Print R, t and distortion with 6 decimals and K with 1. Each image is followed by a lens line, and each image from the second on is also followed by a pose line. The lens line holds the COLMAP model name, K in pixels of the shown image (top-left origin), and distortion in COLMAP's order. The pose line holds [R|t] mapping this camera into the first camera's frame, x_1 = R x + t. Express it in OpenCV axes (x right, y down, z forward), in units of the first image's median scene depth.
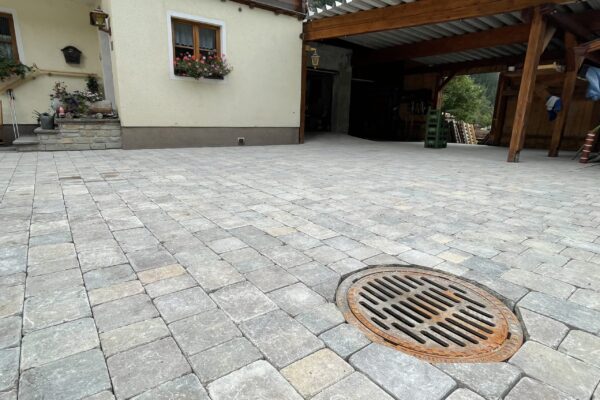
lens RADIAL K [[326.8, 0, 300.0], [0, 326.8, 200.0], [0, 0, 1]] dist [-0.001361, -0.000091]
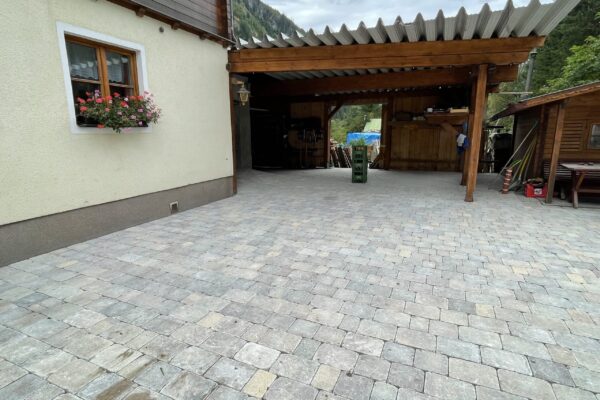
lens RADIAL K [[326.8, 0, 300.0], [0, 326.8, 200.0], [0, 0, 1]] dist [-0.001361, -0.000091]
pose [[0.876737, -0.127454, 0.463775, -0.264529], [0.142923, 0.989732, 0.001811, -0.154524], [-0.459244, 0.064696, 0.885951, 0.226296]]
